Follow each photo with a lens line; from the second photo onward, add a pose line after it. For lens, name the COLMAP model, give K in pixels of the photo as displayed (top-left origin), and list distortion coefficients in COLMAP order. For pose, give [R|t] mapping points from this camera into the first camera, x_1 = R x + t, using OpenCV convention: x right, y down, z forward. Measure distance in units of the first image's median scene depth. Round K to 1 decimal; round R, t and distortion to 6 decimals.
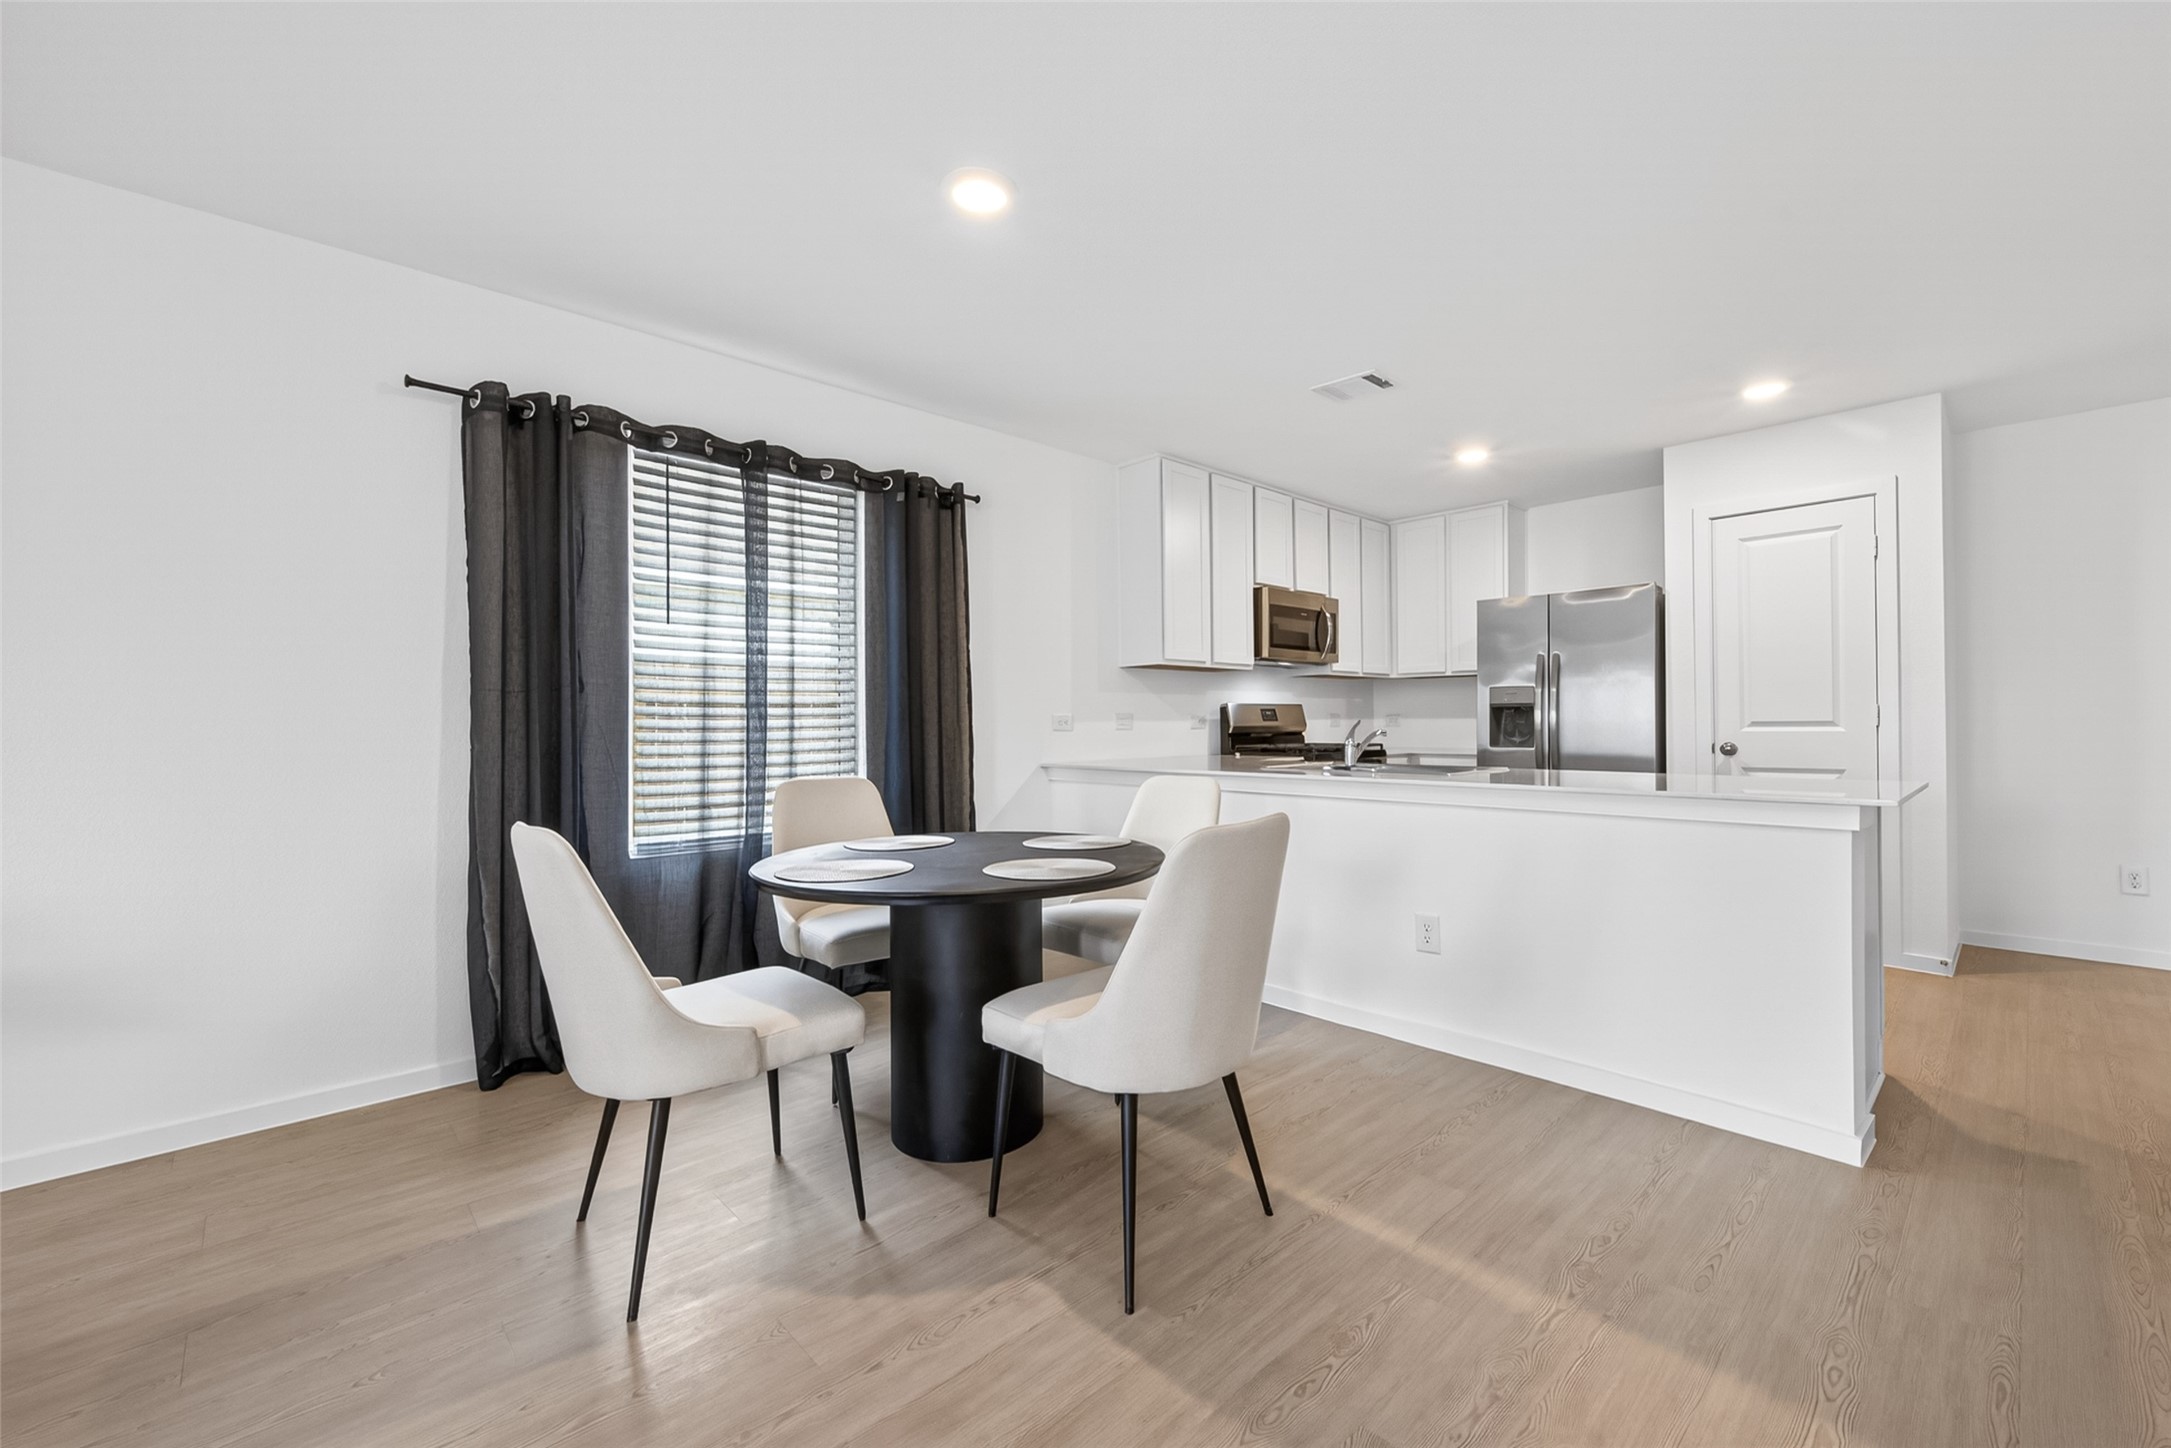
lens RADIAL K [[863.8, 0, 1116.3], [0, 863.8, 719.8], [0, 0, 1]] dist [-0.012583, -0.000037]
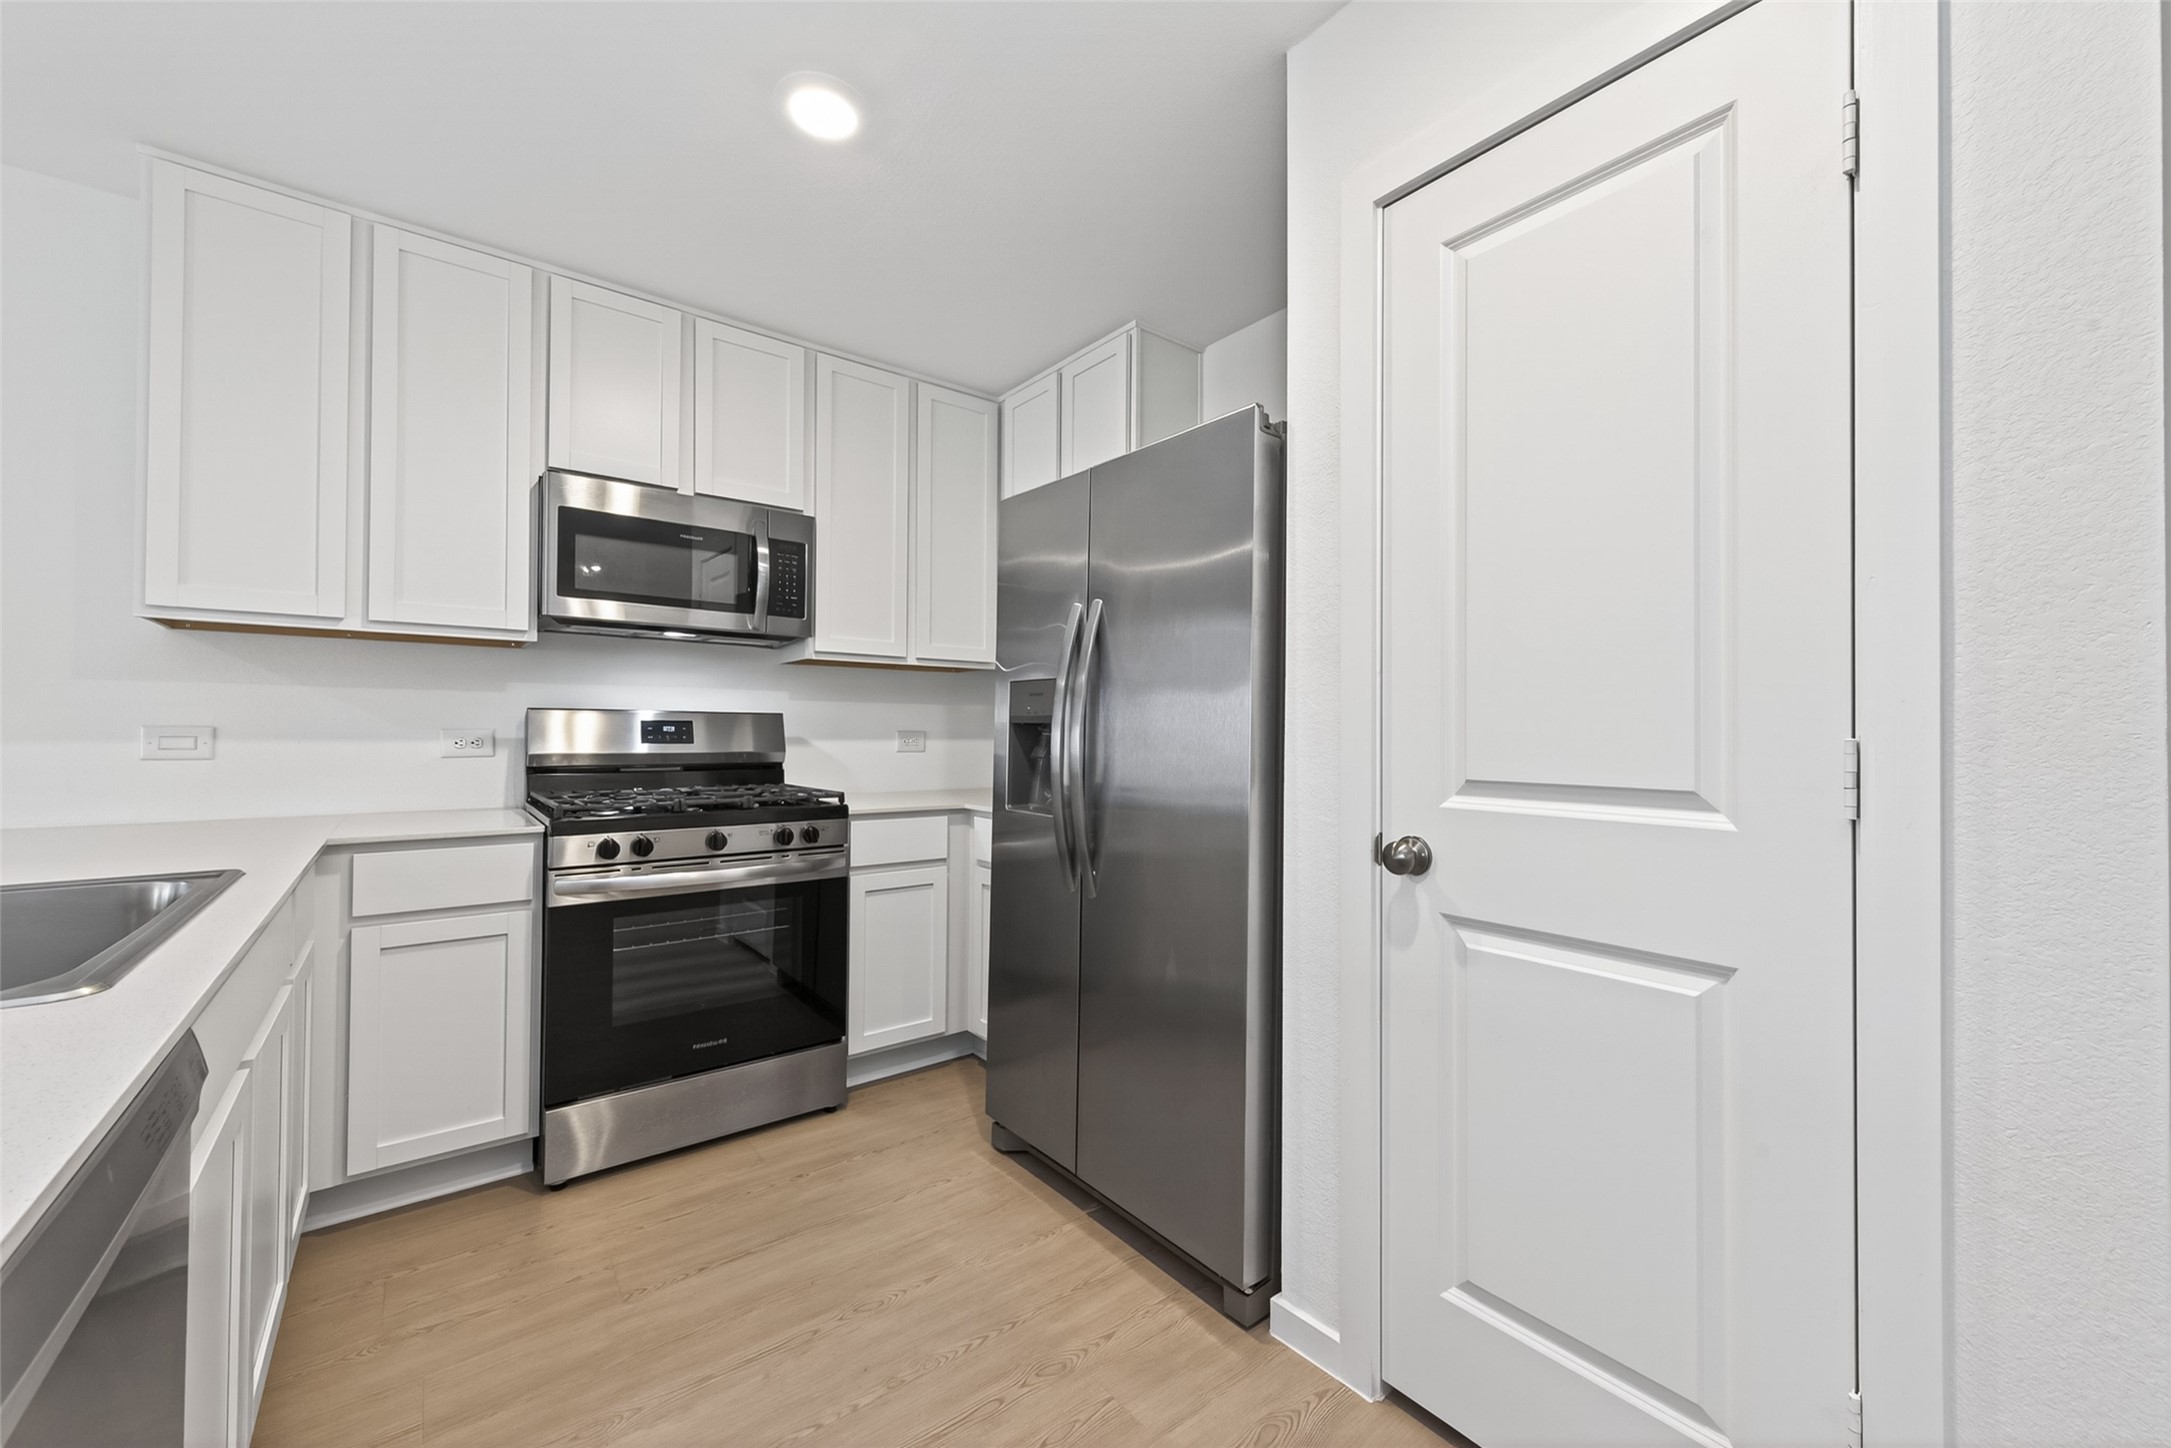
lens RADIAL K [[838.6, 0, 1076.1], [0, 838.6, 719.5], [0, 0, 1]] dist [0.008882, -0.000063]
pose [[0.995032, 0.015082, -0.098404, 0.547939], [-0.016157, 0.999818, -0.010141, -0.013858], [0.098233, 0.011681, 0.995095, 0.581316]]
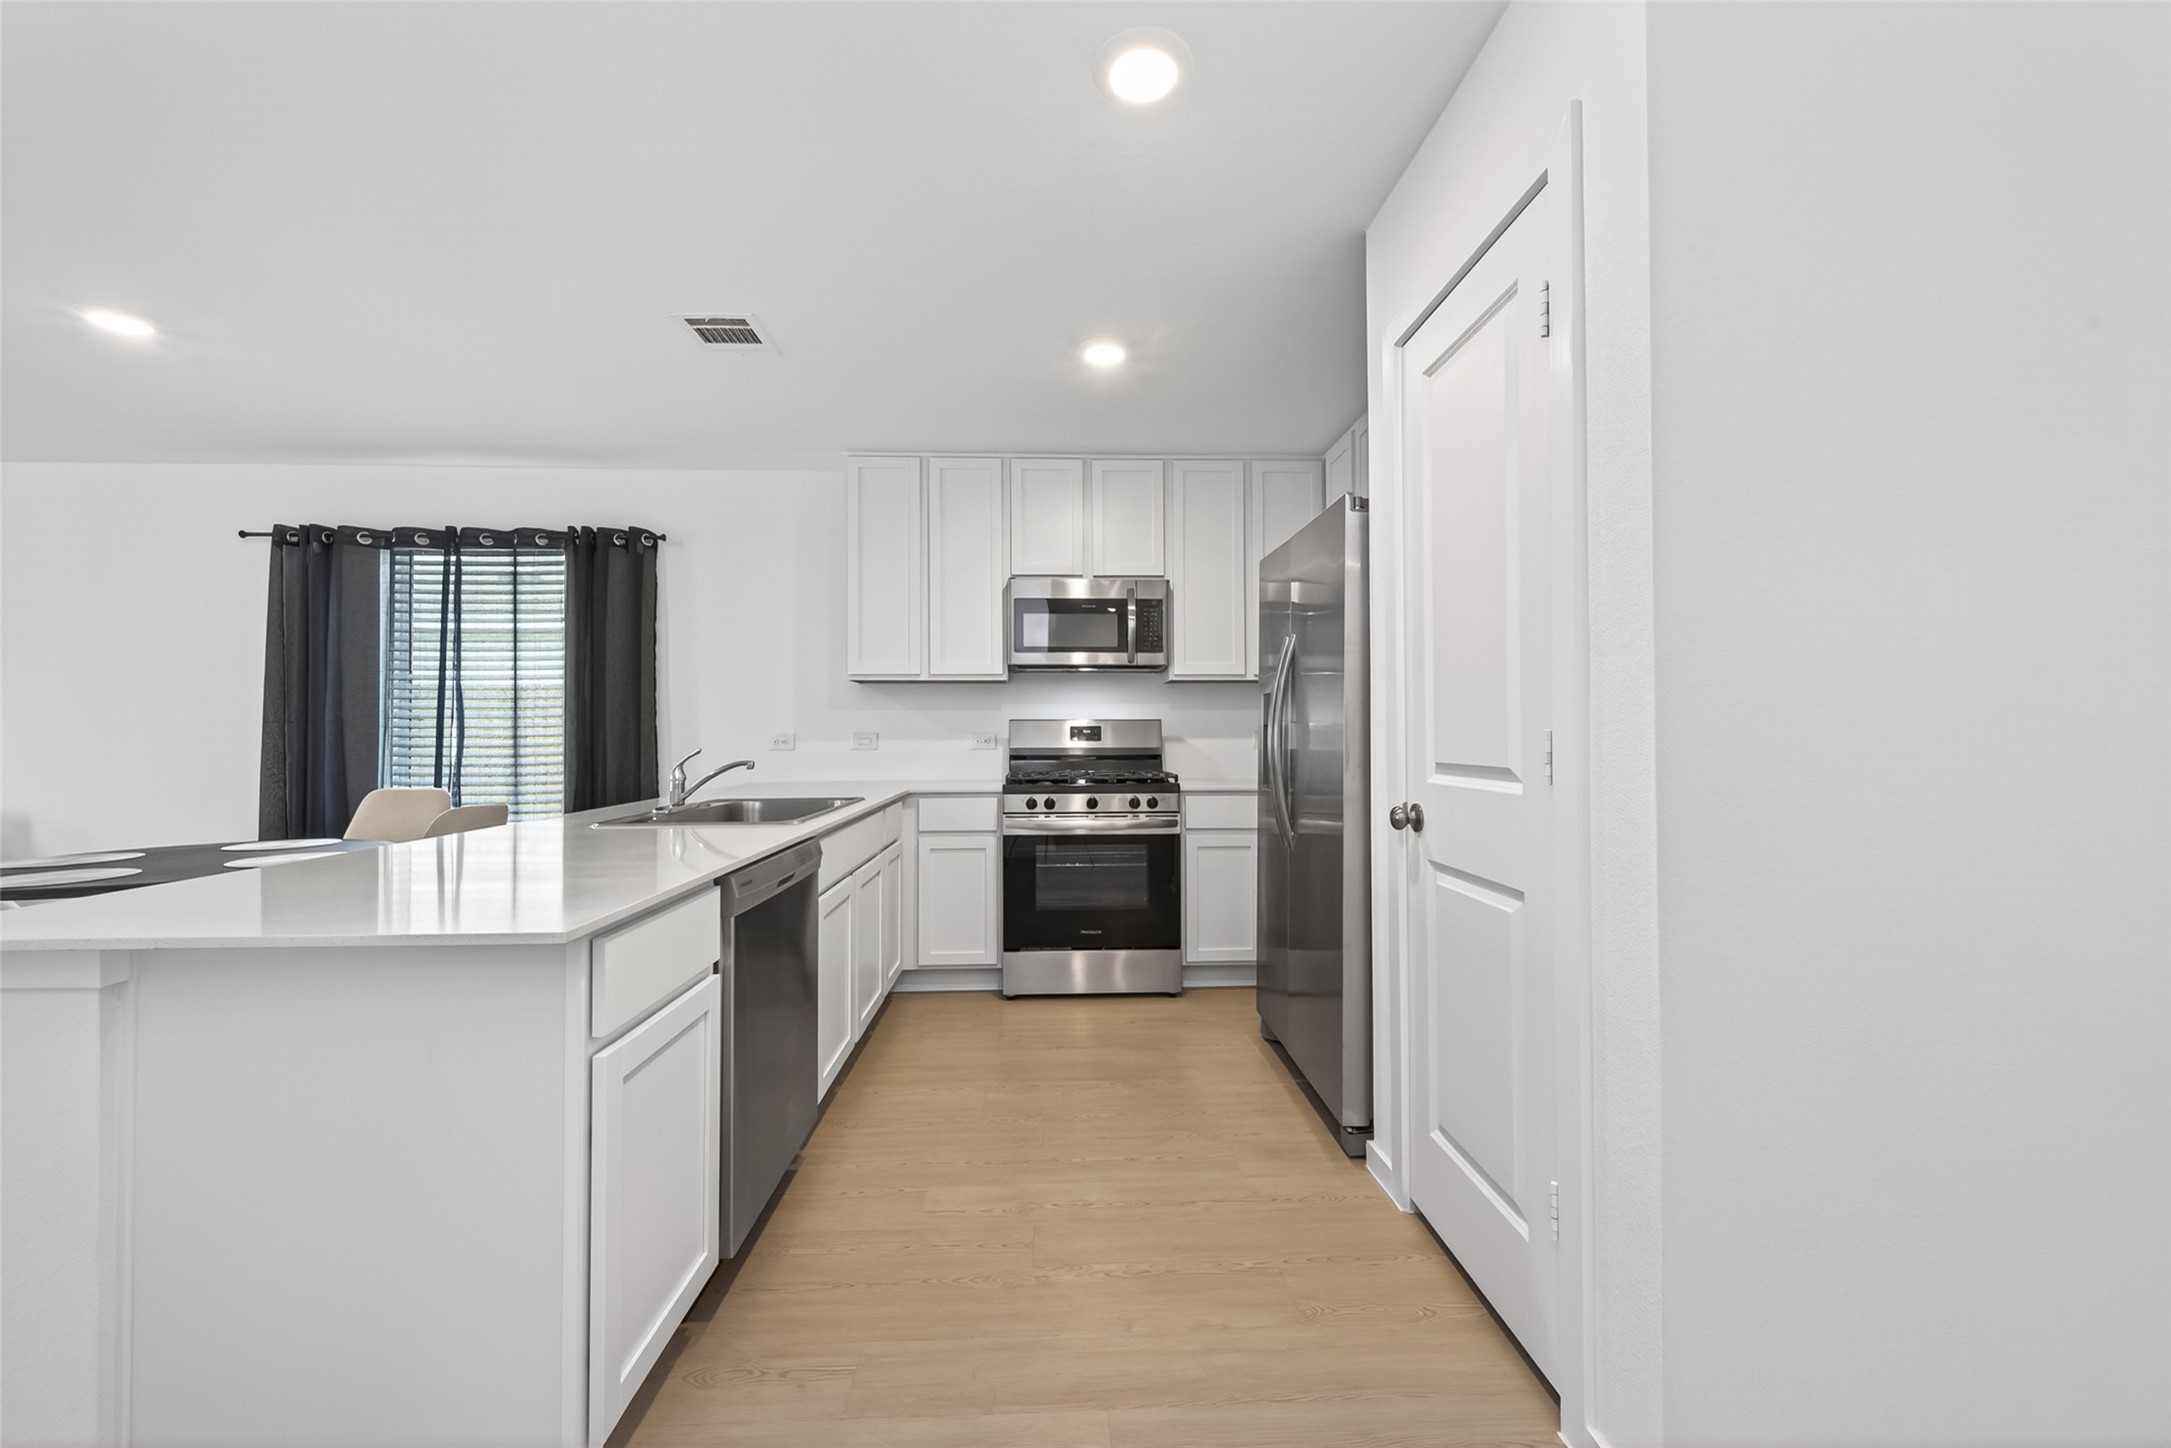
lens RADIAL K [[838.6, 0, 1076.1], [0, 838.6, 719.5], [0, 0, 1]] dist [0.008882, -0.000063]
pose [[0.742467, -0.003705, -0.669872, 0.793340], [-0.000281, 0.999983, -0.005842, -0.016116], [0.669882, 0.004526, 0.742453, 0.472305]]
